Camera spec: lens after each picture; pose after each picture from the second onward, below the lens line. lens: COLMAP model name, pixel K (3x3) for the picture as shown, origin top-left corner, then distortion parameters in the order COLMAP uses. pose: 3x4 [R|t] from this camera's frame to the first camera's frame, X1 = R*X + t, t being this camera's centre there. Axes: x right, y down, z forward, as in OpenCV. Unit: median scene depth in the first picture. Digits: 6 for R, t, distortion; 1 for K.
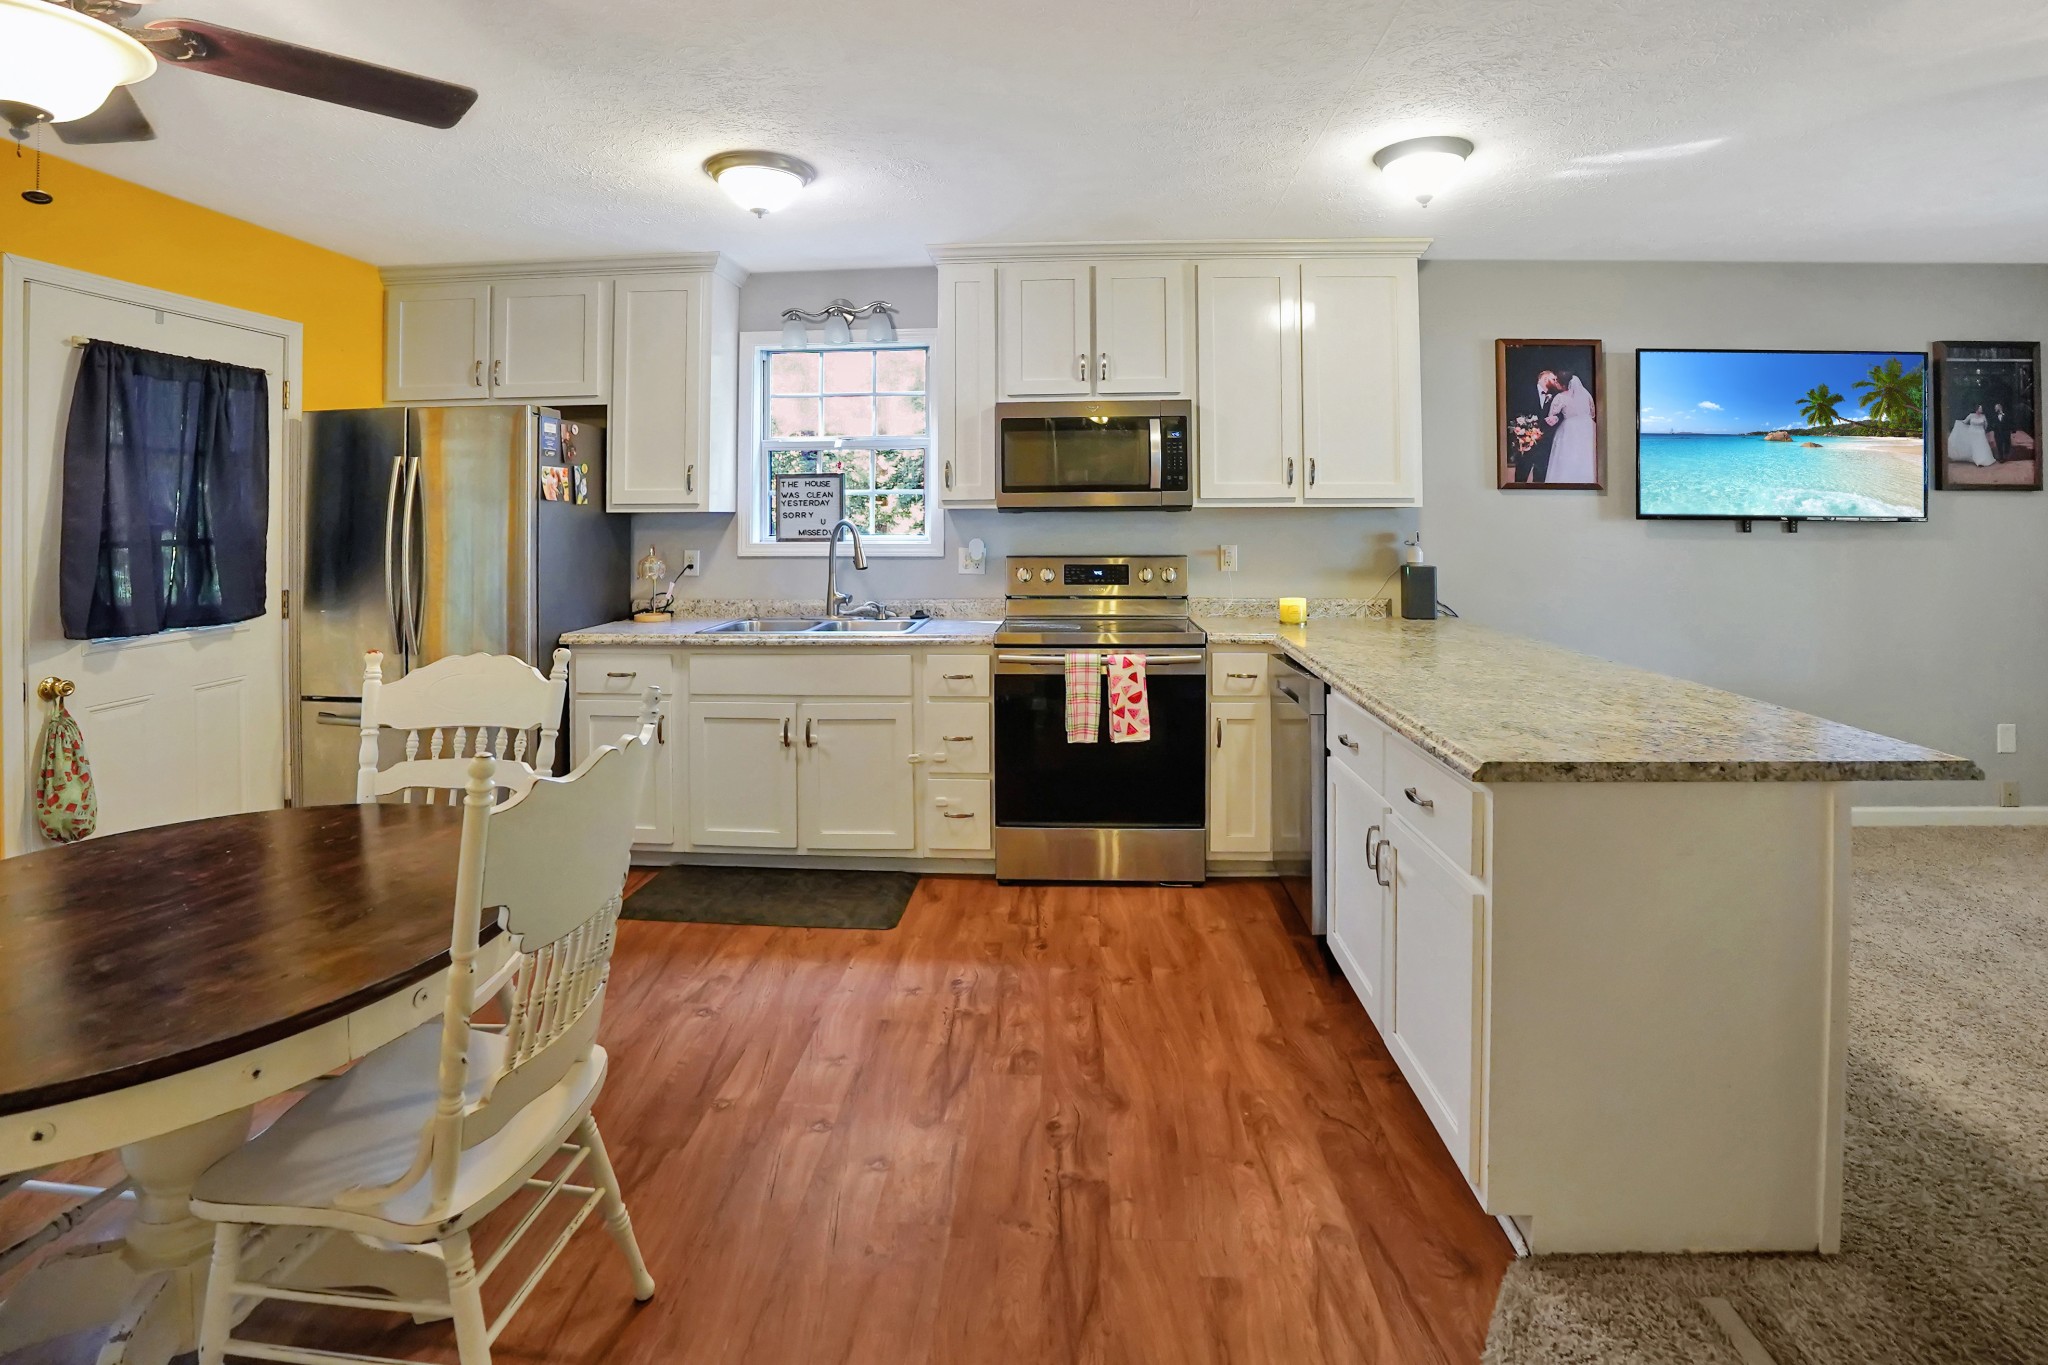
lens RADIAL K [[952.7, 0, 1017.6], [0, 952.7, 511.7], [0, 0, 1]] dist [-0.055672, 0.008658]
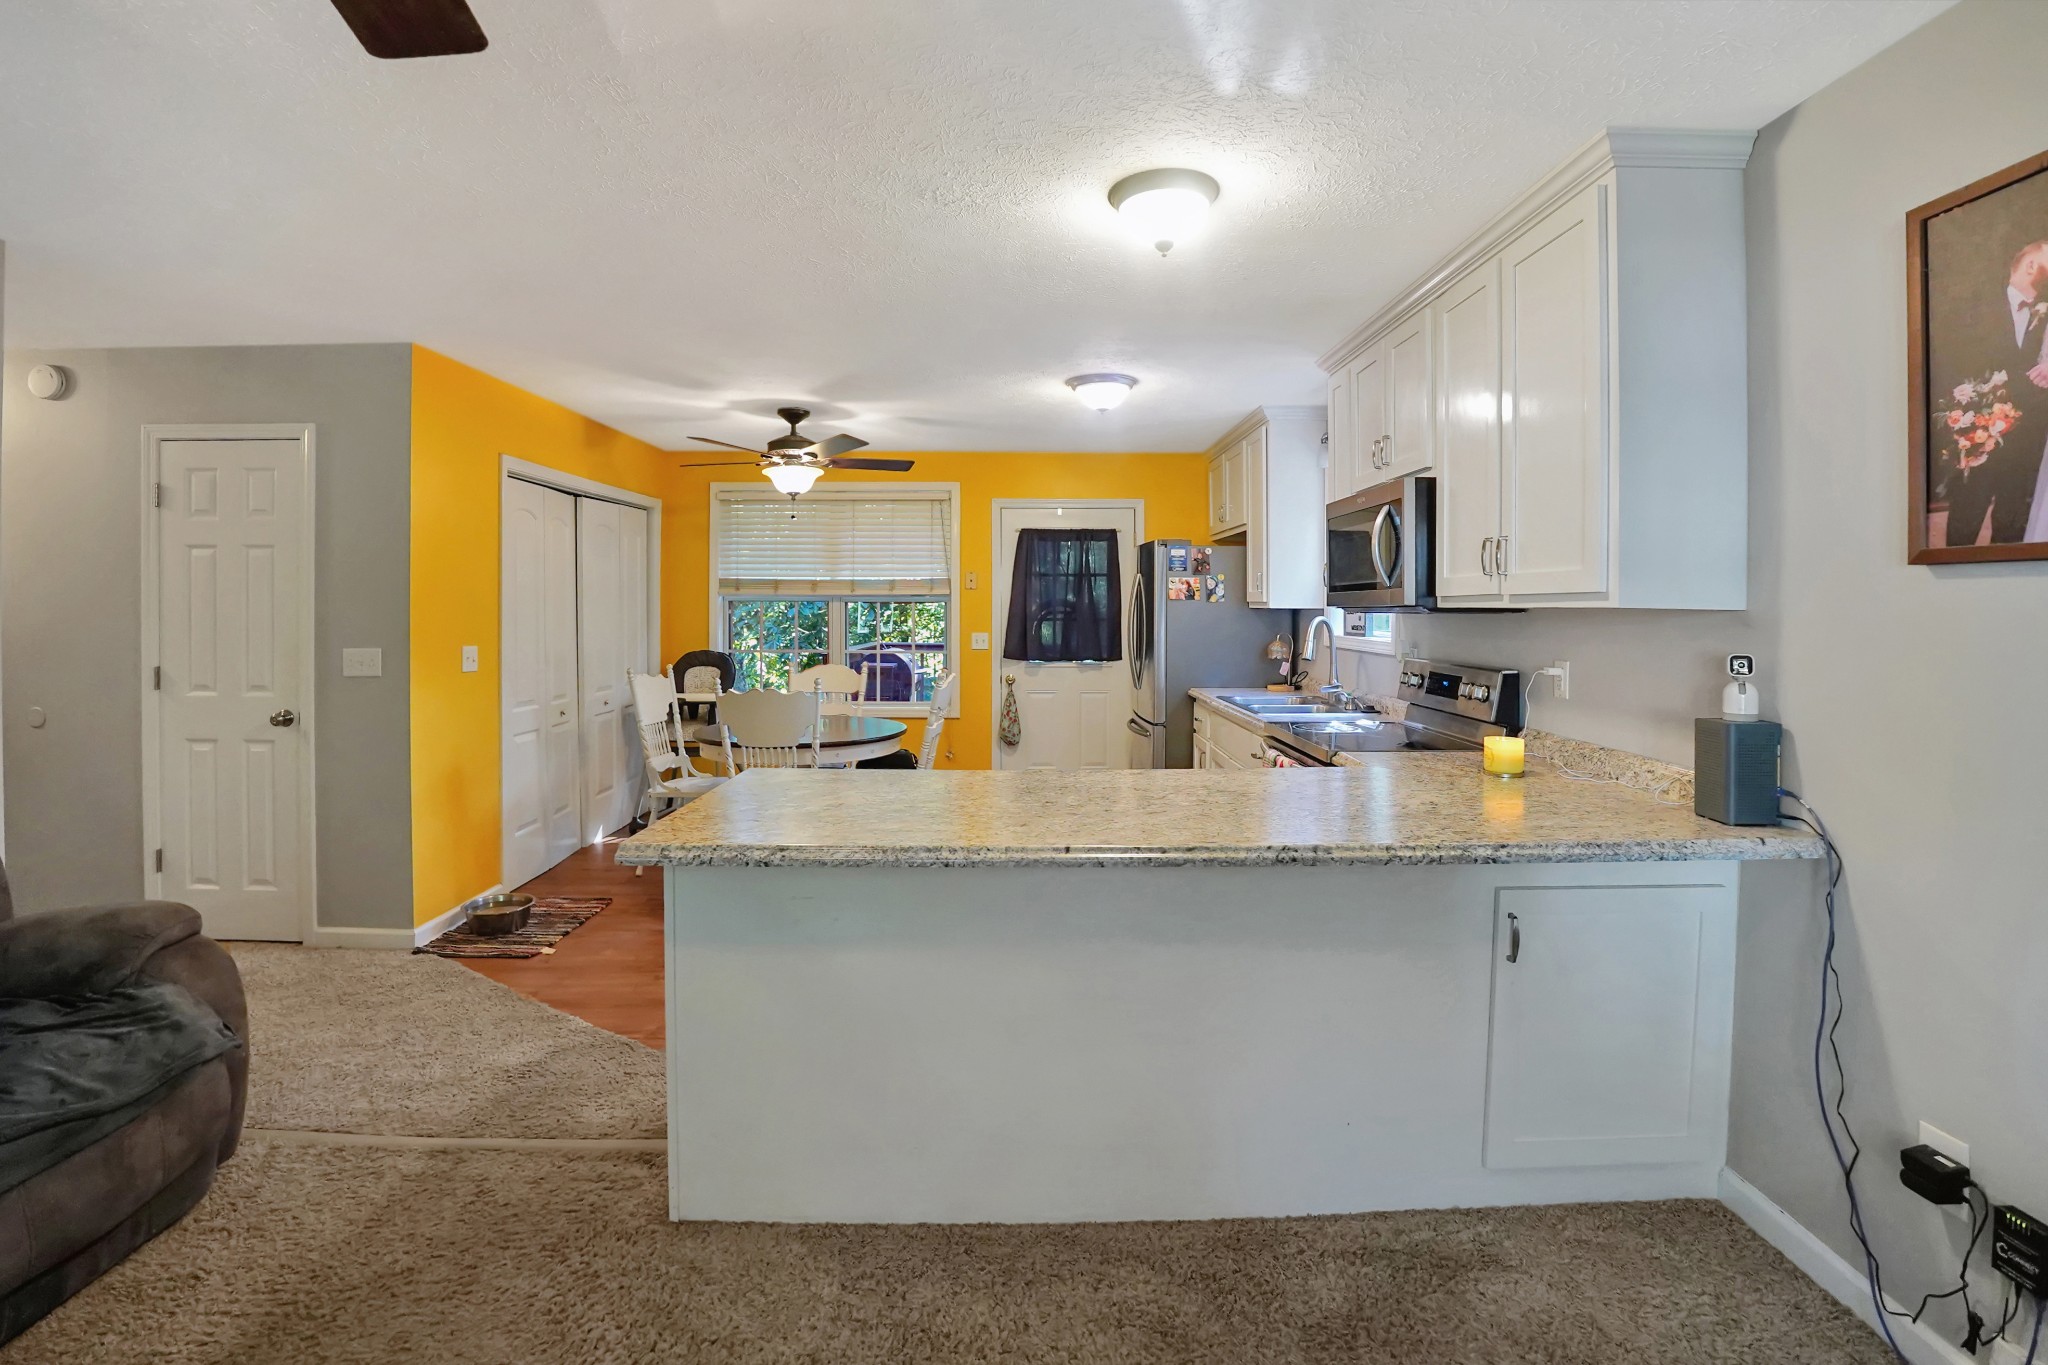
lens RADIAL K [[941.1, 0, 1022.8], [0, 941.1, 600.0], [0, 0, 1]] dist [-0.021744, 0.000080]
pose [[0.078353, -0.002830, -0.996922, 0.935091], [0.000385, 0.999996, -0.002809, -0.007103], [0.996926, -0.000164, 0.078354, 0.587860]]
